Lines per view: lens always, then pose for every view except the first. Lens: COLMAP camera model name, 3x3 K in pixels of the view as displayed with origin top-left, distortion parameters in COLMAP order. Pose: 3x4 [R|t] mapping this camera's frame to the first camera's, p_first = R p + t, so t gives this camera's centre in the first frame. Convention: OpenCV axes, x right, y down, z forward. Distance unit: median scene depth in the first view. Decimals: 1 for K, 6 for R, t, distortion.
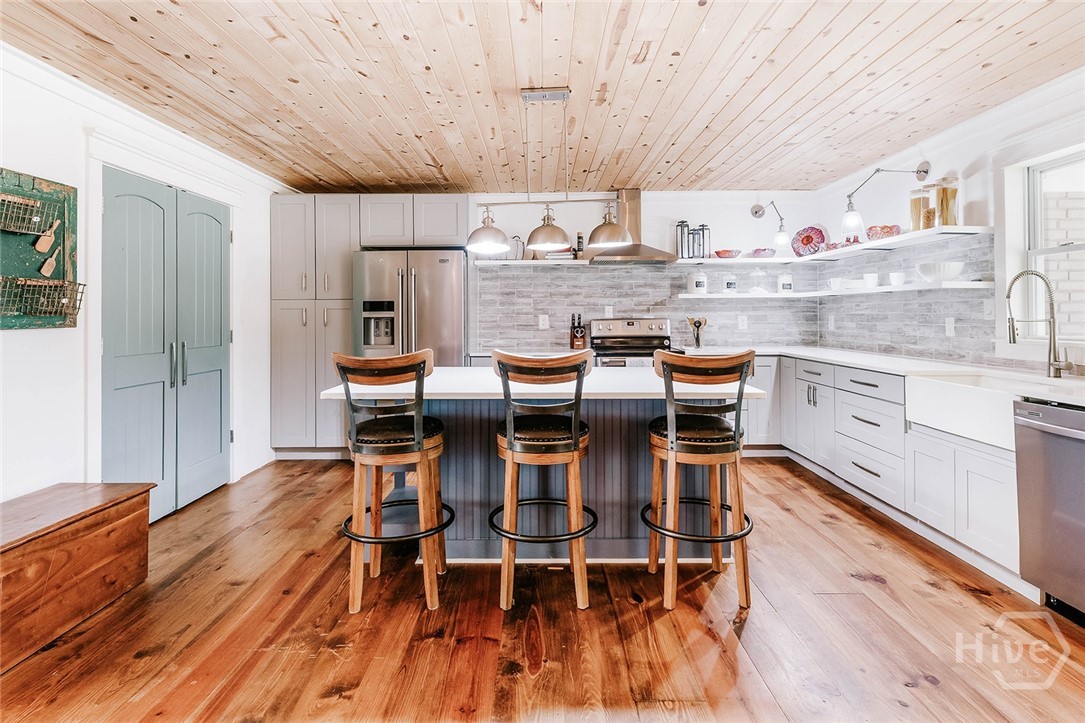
lens RADIAL K [[563.4, 0, 542.4], [0, 563.4, 305.2], [0, 0, 1]] dist [0.002588, -0.000246]
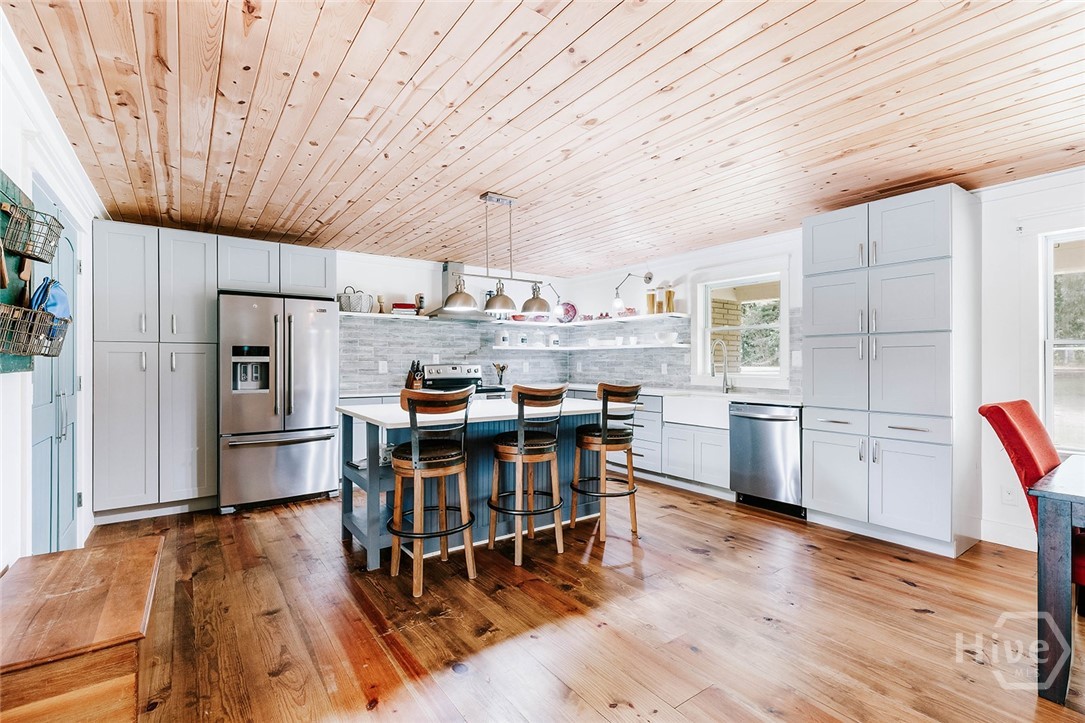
lens RADIAL K [[492.3, 0, 544.0], [0, 492.3, 361.0], [0, 0, 1]] dist [0.004361, -0.002206]
pose [[0.810701, 0.006128, 0.585428, -0.435177], [-0.014286, 0.999855, 0.009316, 0.004268], [-0.585286, -0.015916, 0.810671, -0.025836]]
